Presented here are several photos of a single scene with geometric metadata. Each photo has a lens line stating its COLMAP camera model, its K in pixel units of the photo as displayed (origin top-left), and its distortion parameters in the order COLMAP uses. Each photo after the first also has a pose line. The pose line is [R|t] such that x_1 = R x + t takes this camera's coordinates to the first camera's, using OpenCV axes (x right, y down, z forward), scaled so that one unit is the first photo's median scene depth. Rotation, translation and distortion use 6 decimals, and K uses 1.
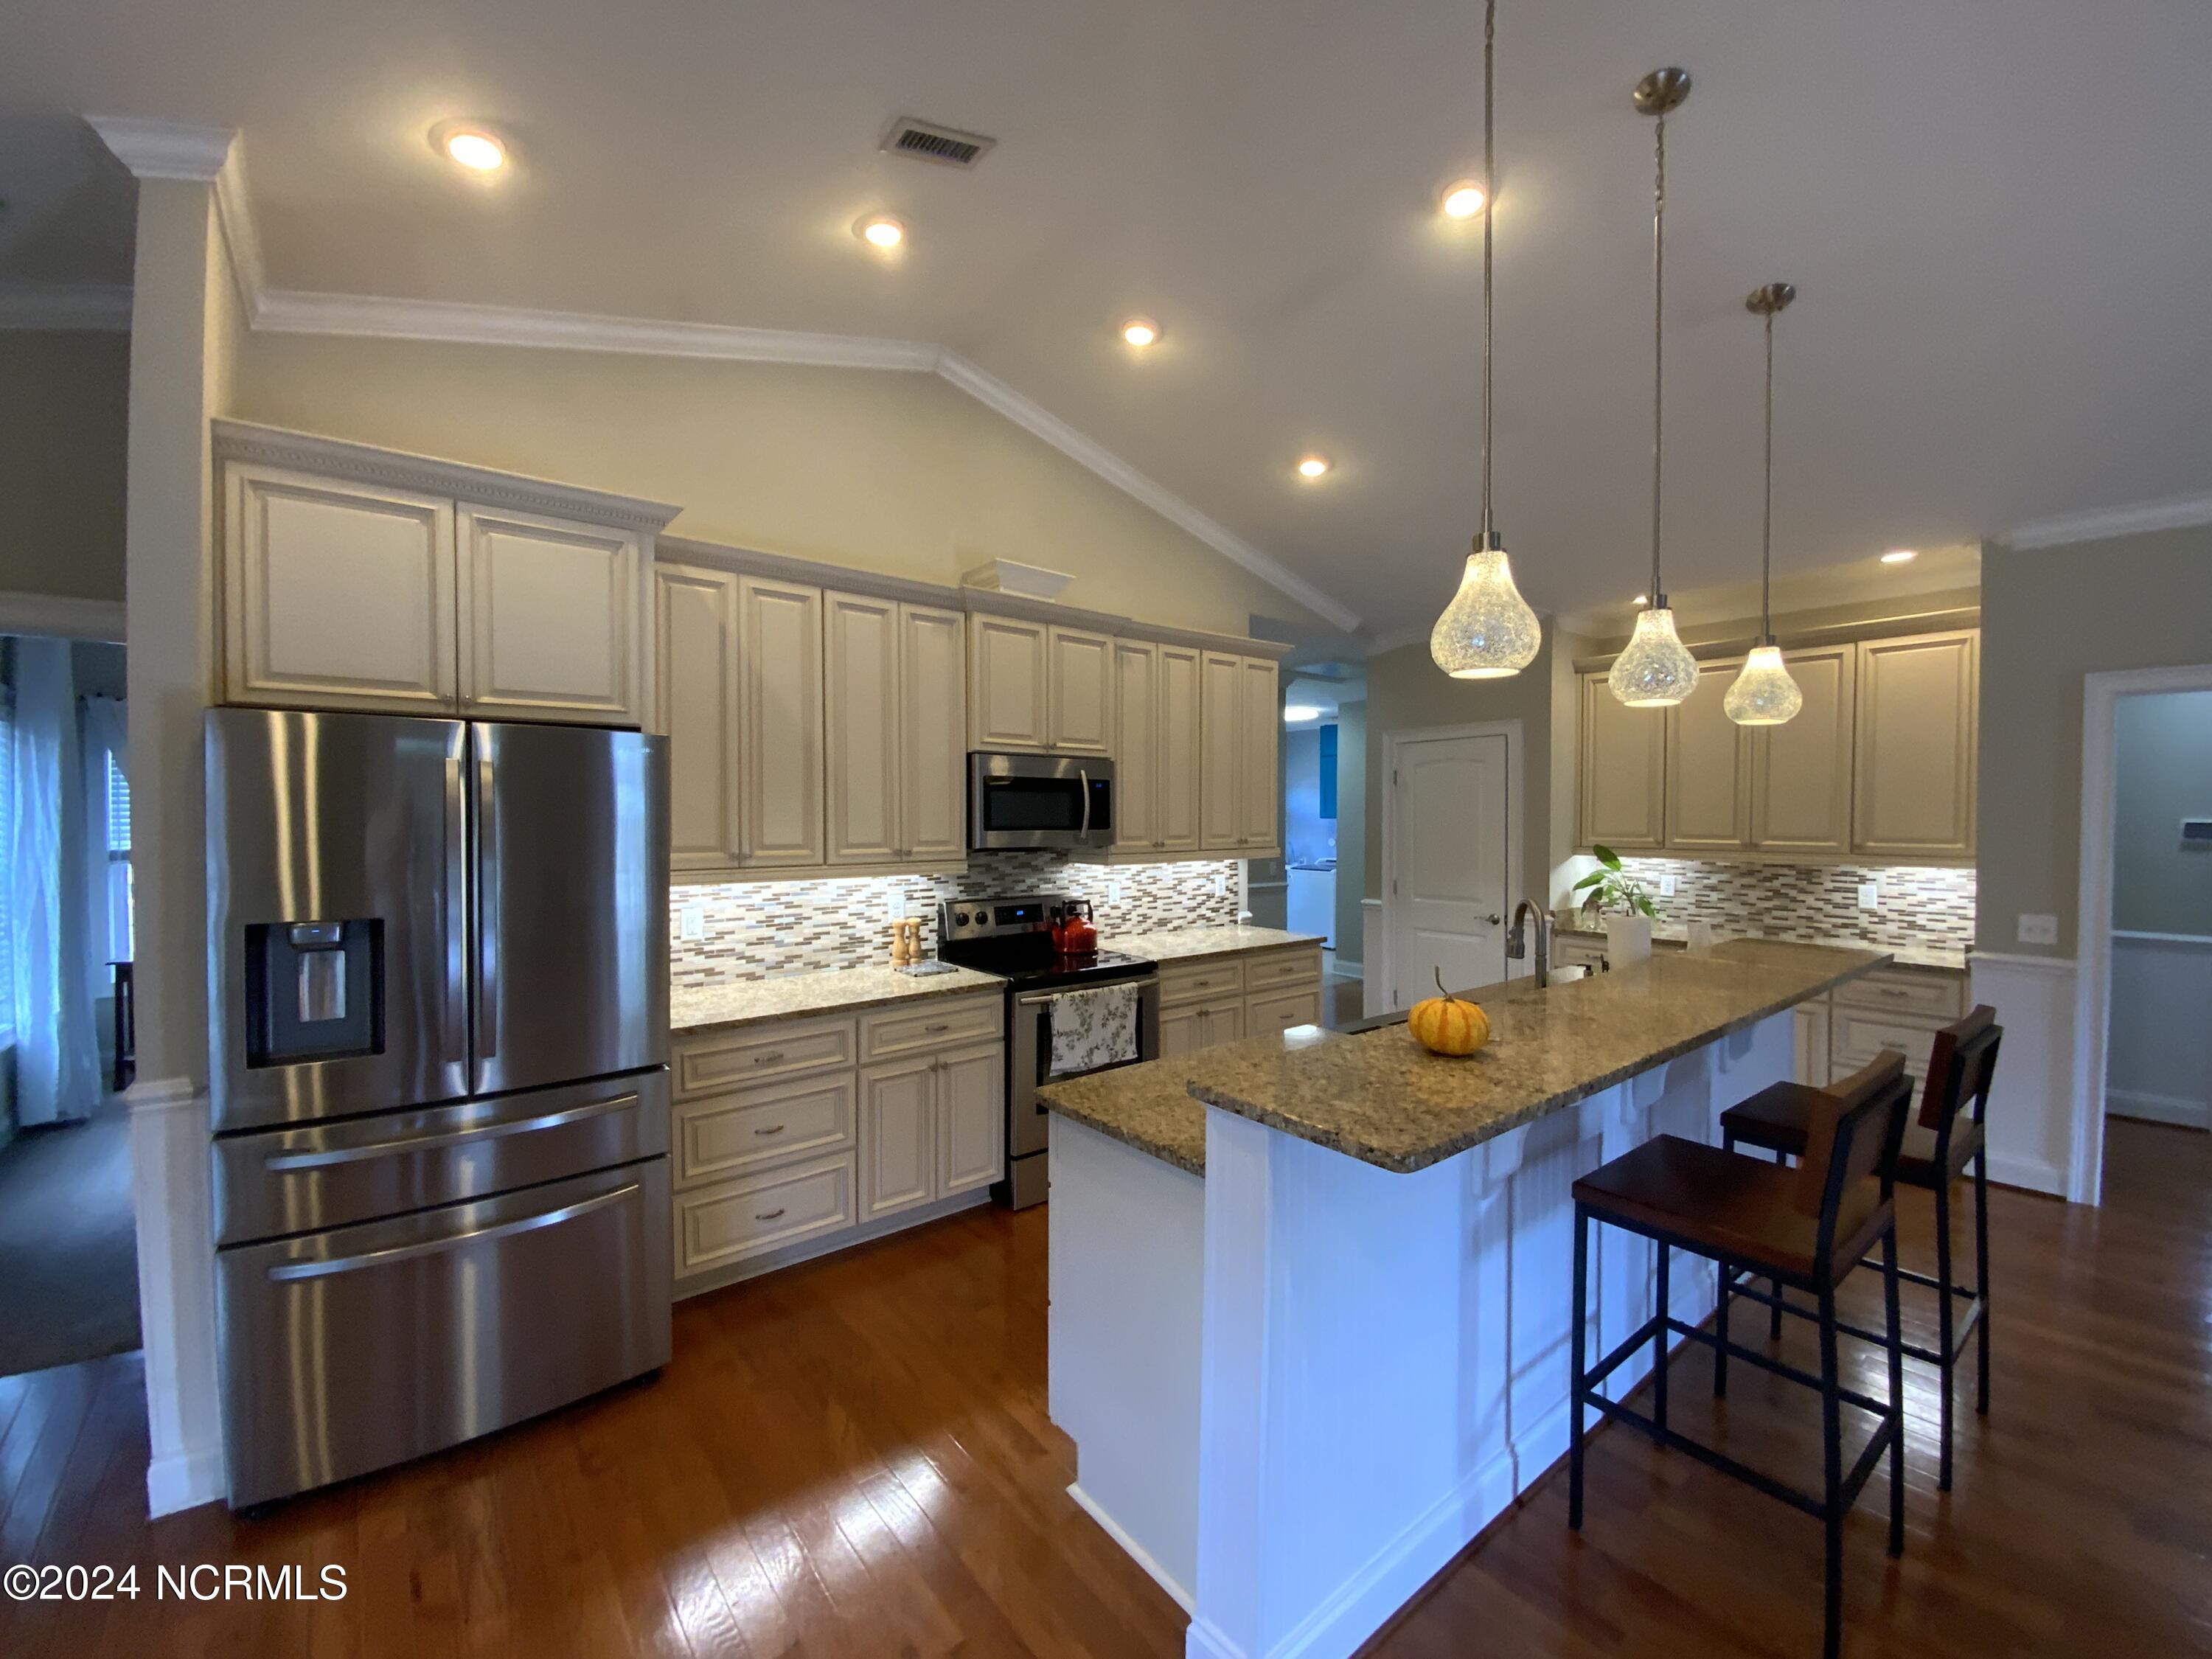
lens RADIAL K [[889.5, 0, 1106.0], [0, 889.5, 829.5], [0, 0, 1]] dist [0.022971, -0.019060]
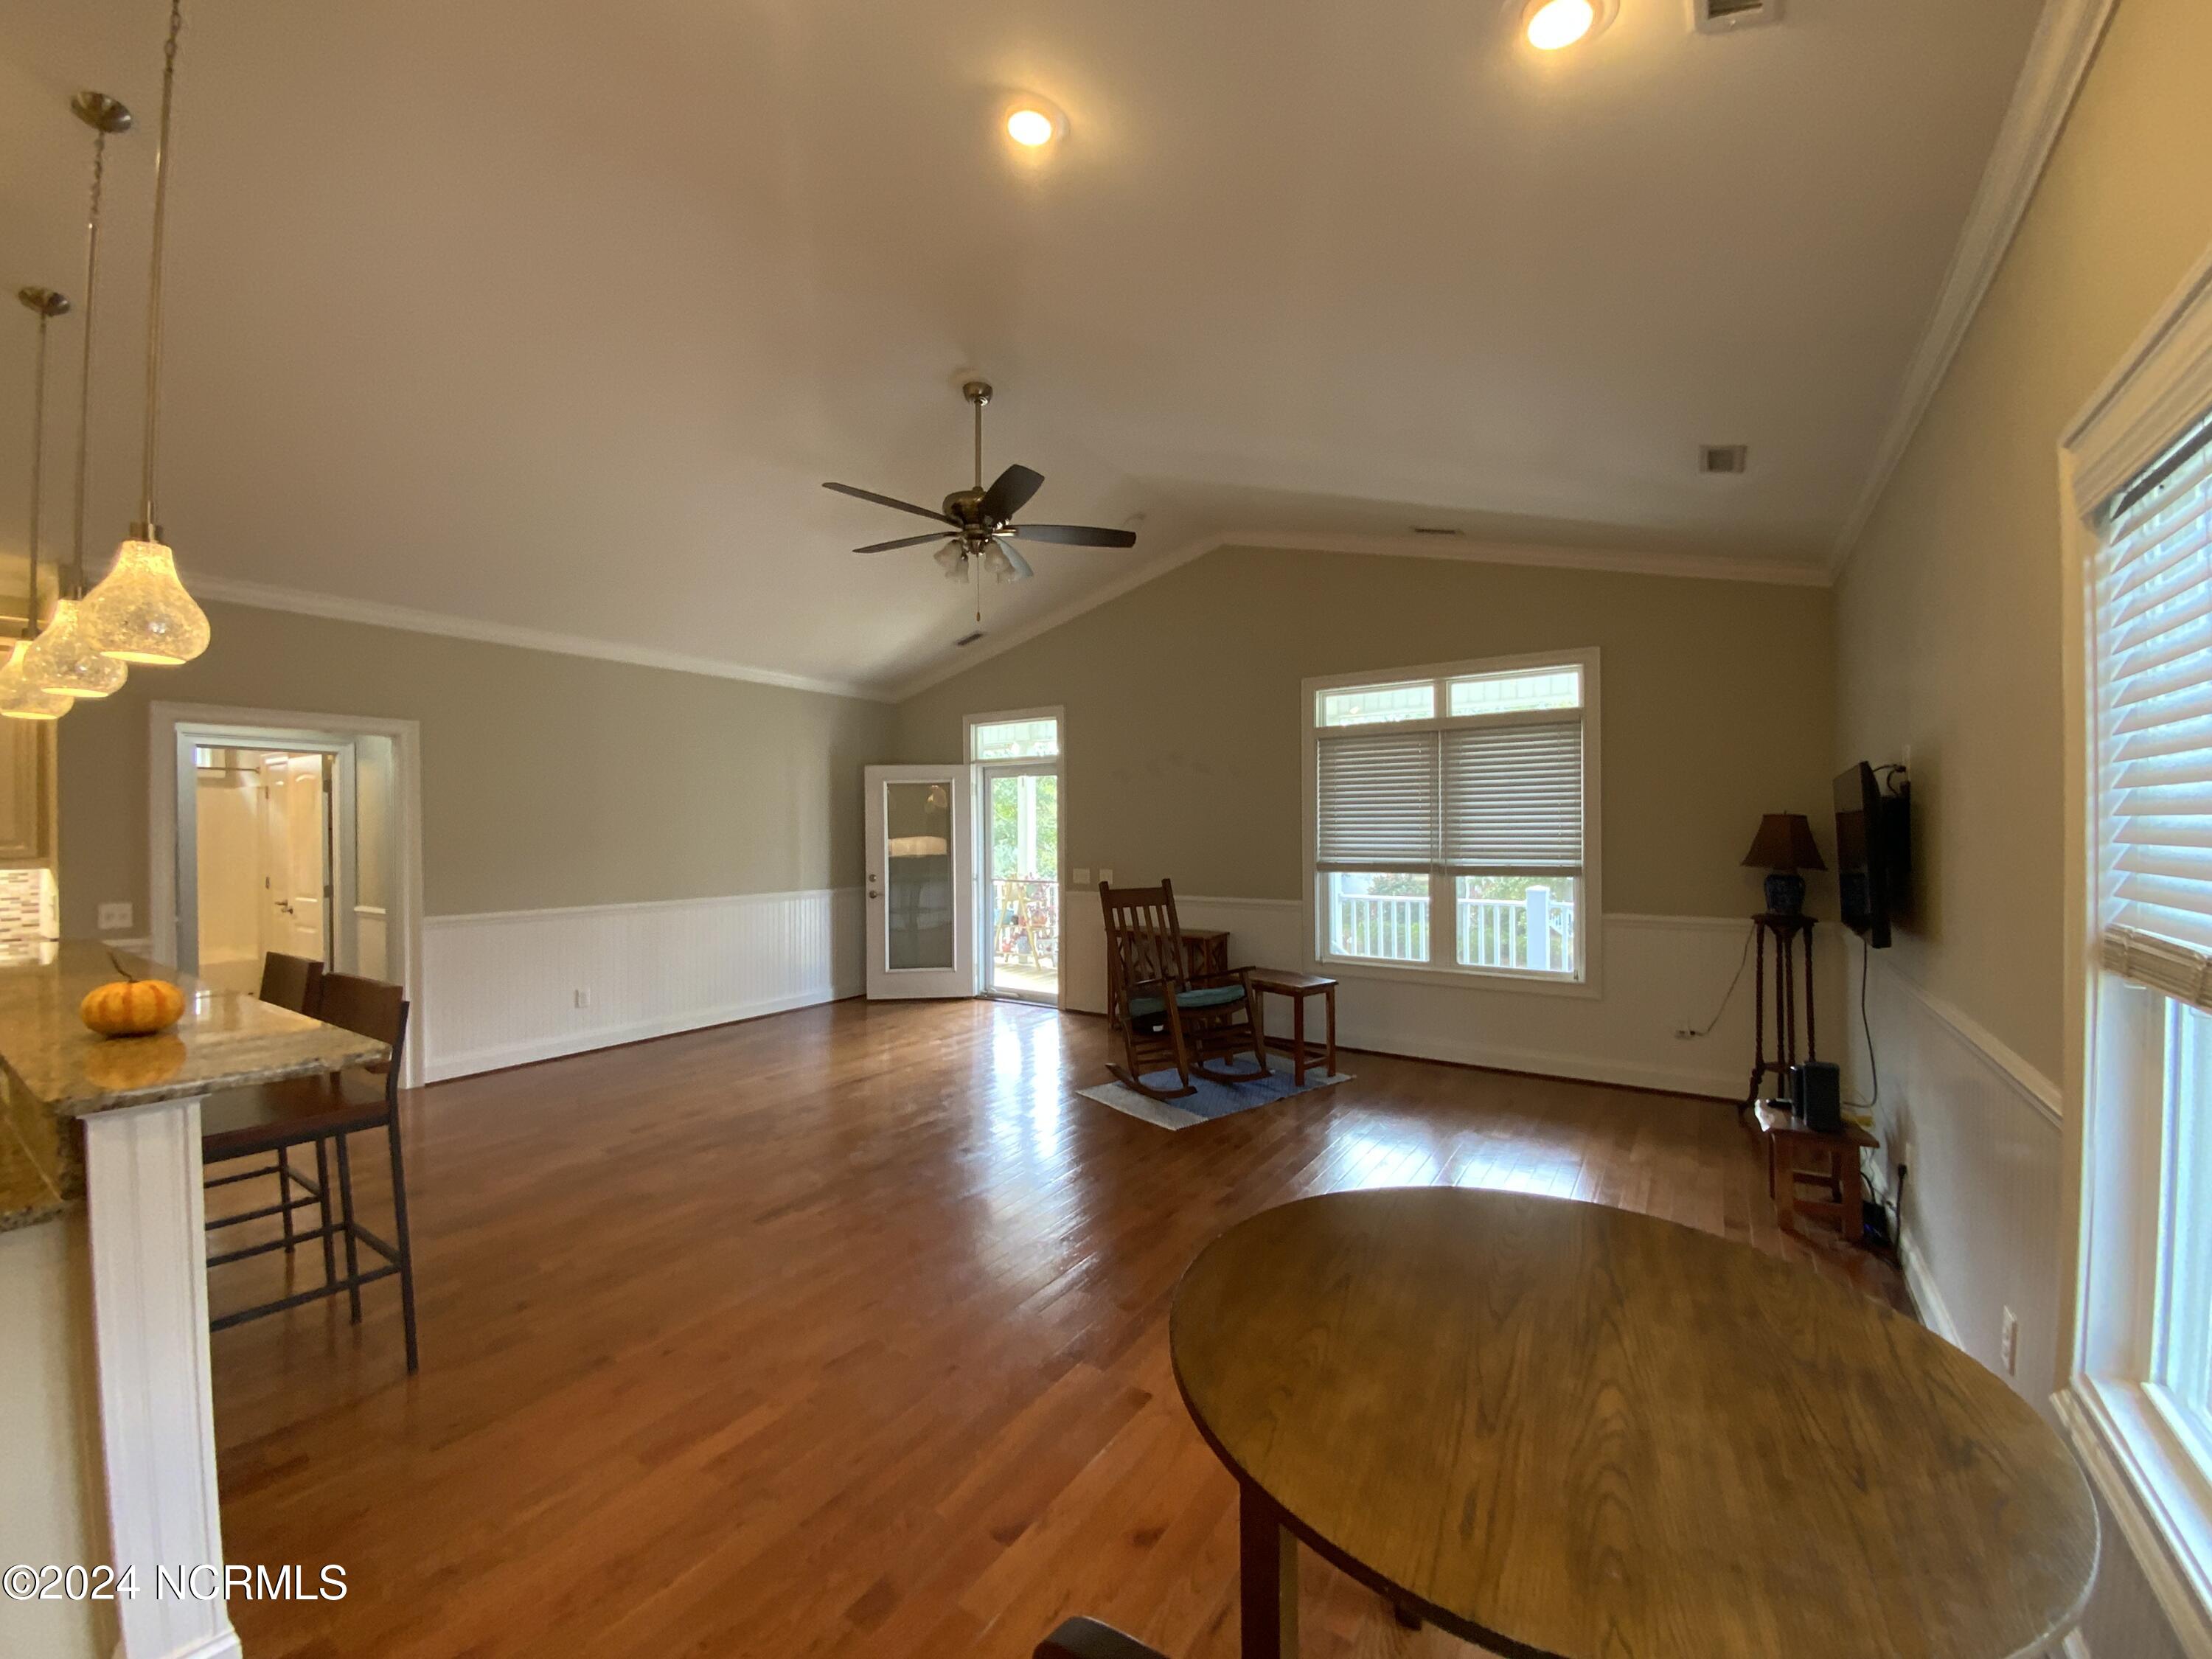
lens RADIAL K [[881.0, 0, 1094.5], [0, 881.0, 832.2], [0, 0, 1]] dist [0.010536, -0.000016]
pose [[-0.293543, -0.004359, 0.955936, -0.370011], [0.020752, 0.999725, 0.010931, 0.016484], [-0.955721, 0.023046, -0.293372, 0.105603]]
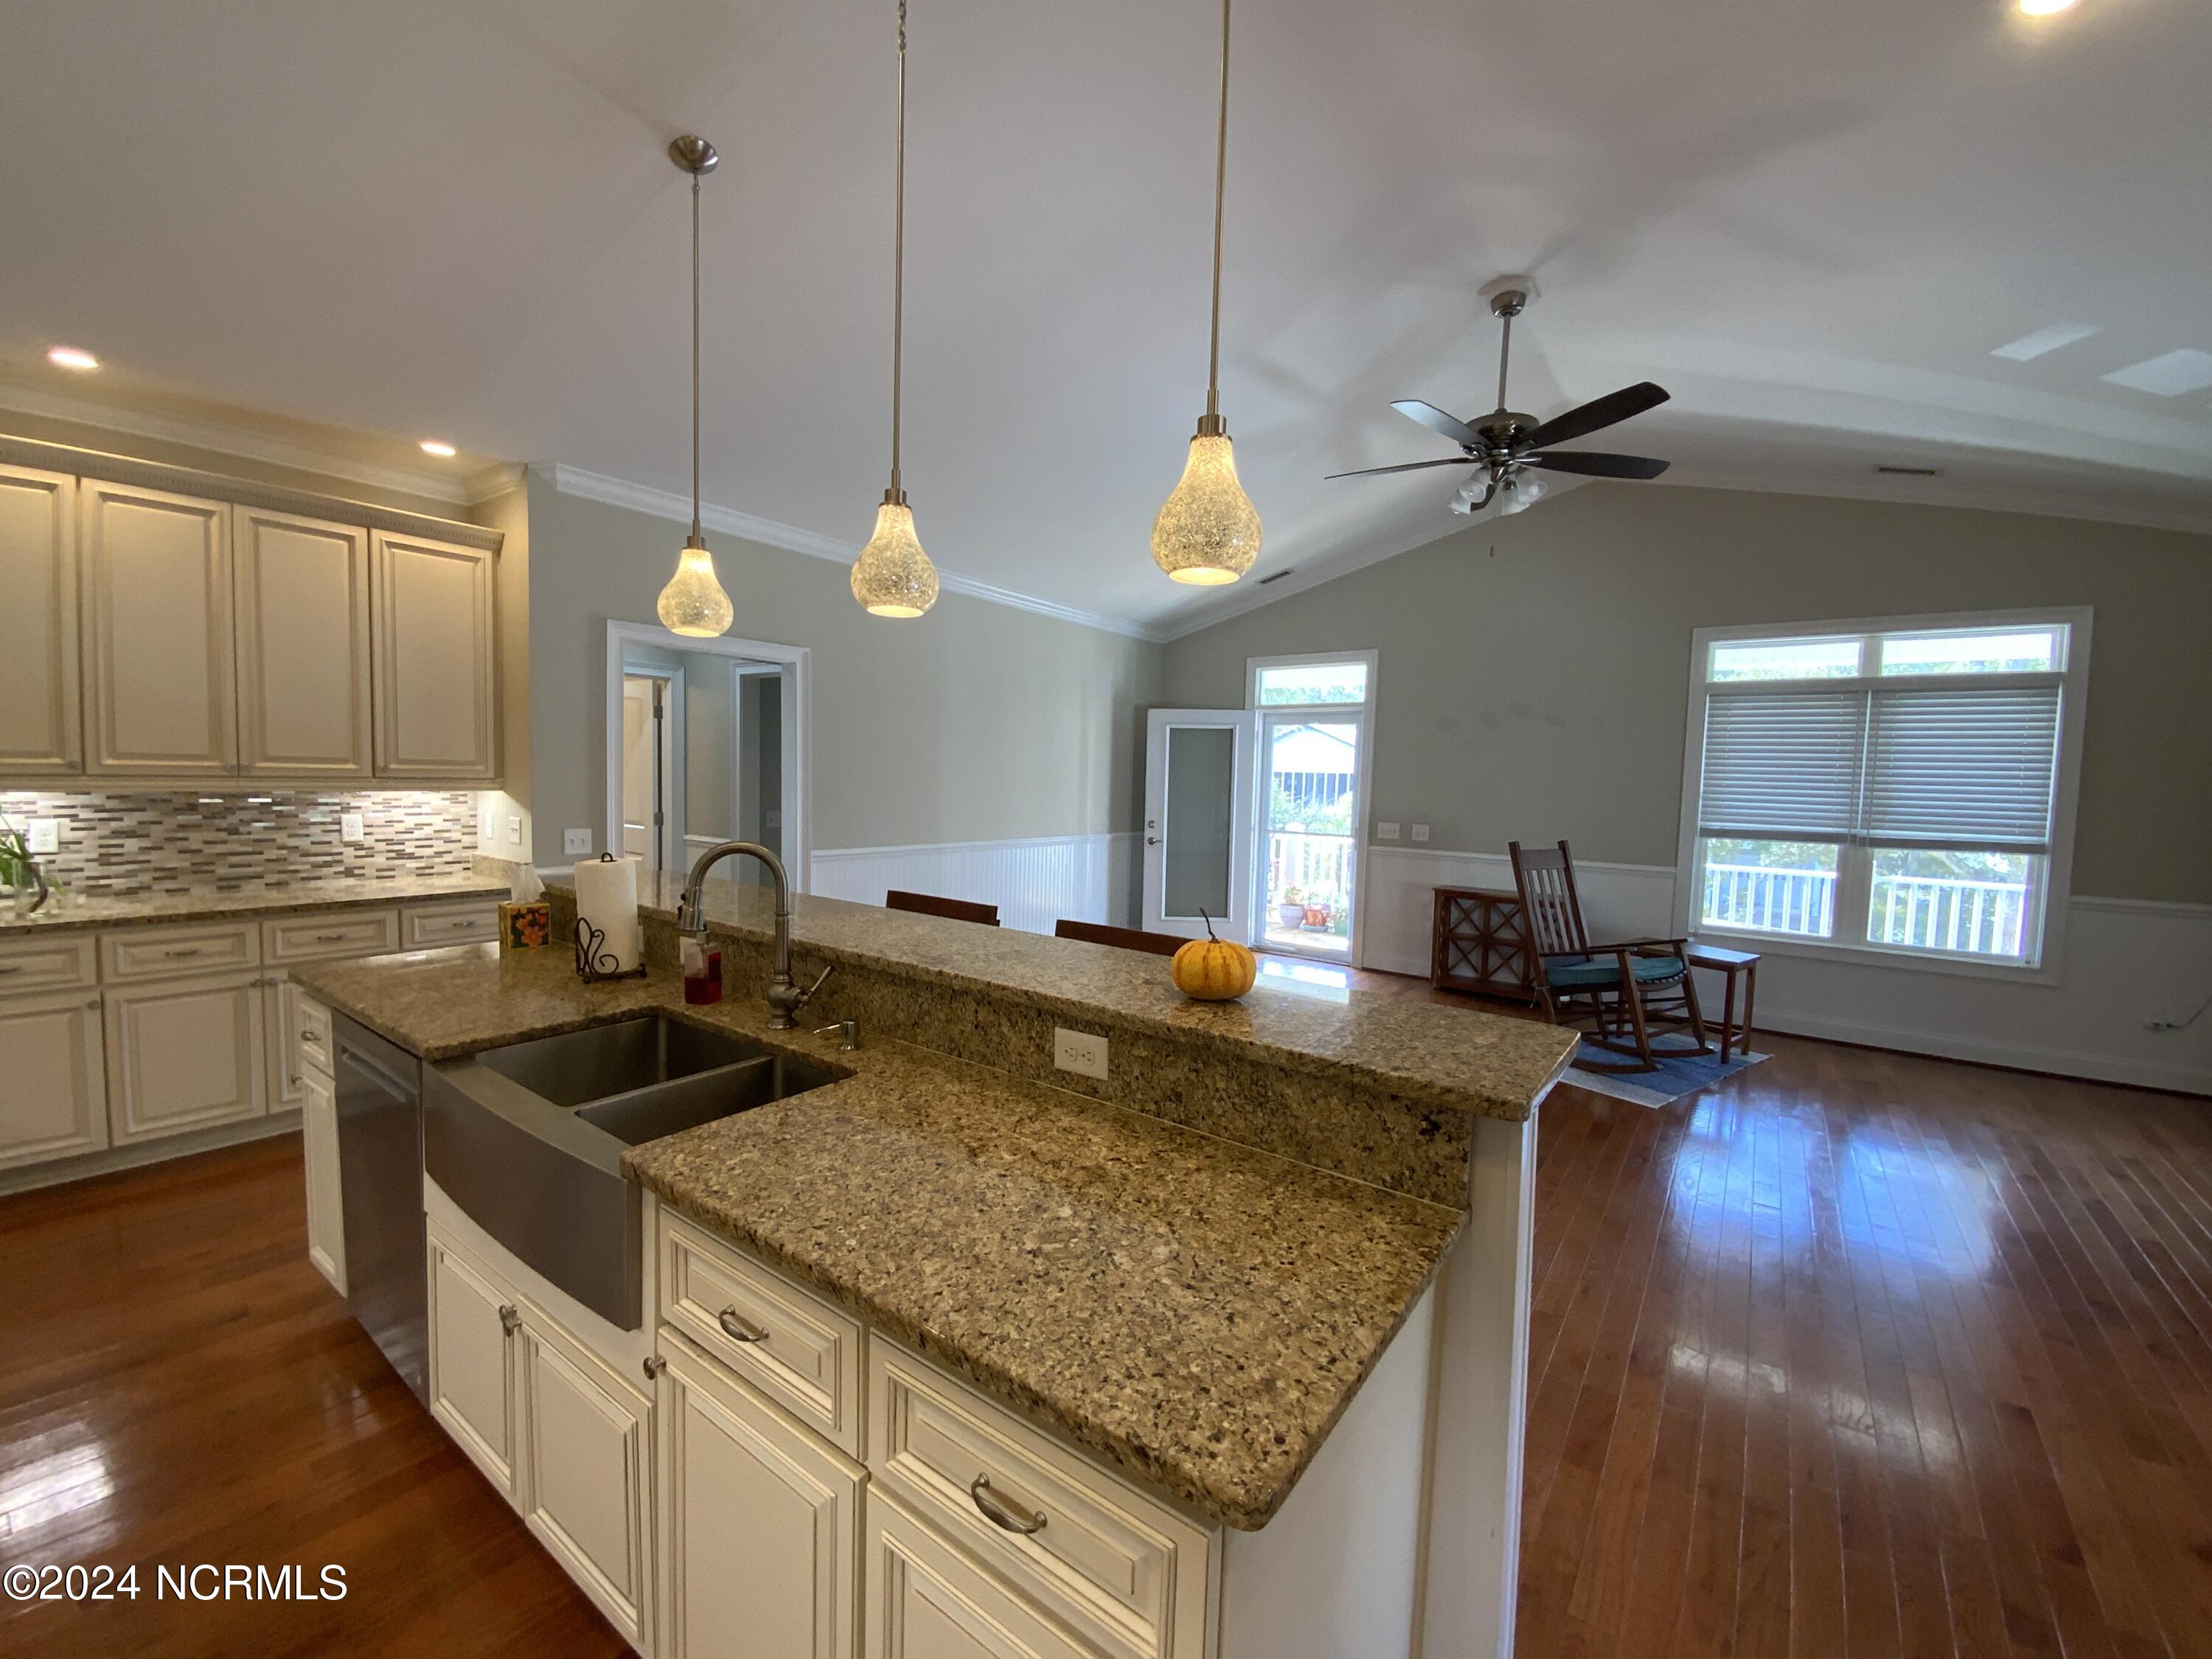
lens RADIAL K [[908.4, 0, 1090.6], [0, 908.4, 825.2], [0, 0, 1]] dist [-0.004858, -0.000343]
pose [[-0.254829, -0.066195, 0.964718, -0.196794], [-0.012709, 0.997797, 0.065107, 0.007445], [-0.966903, 0.004330, -0.255109, 0.592868]]
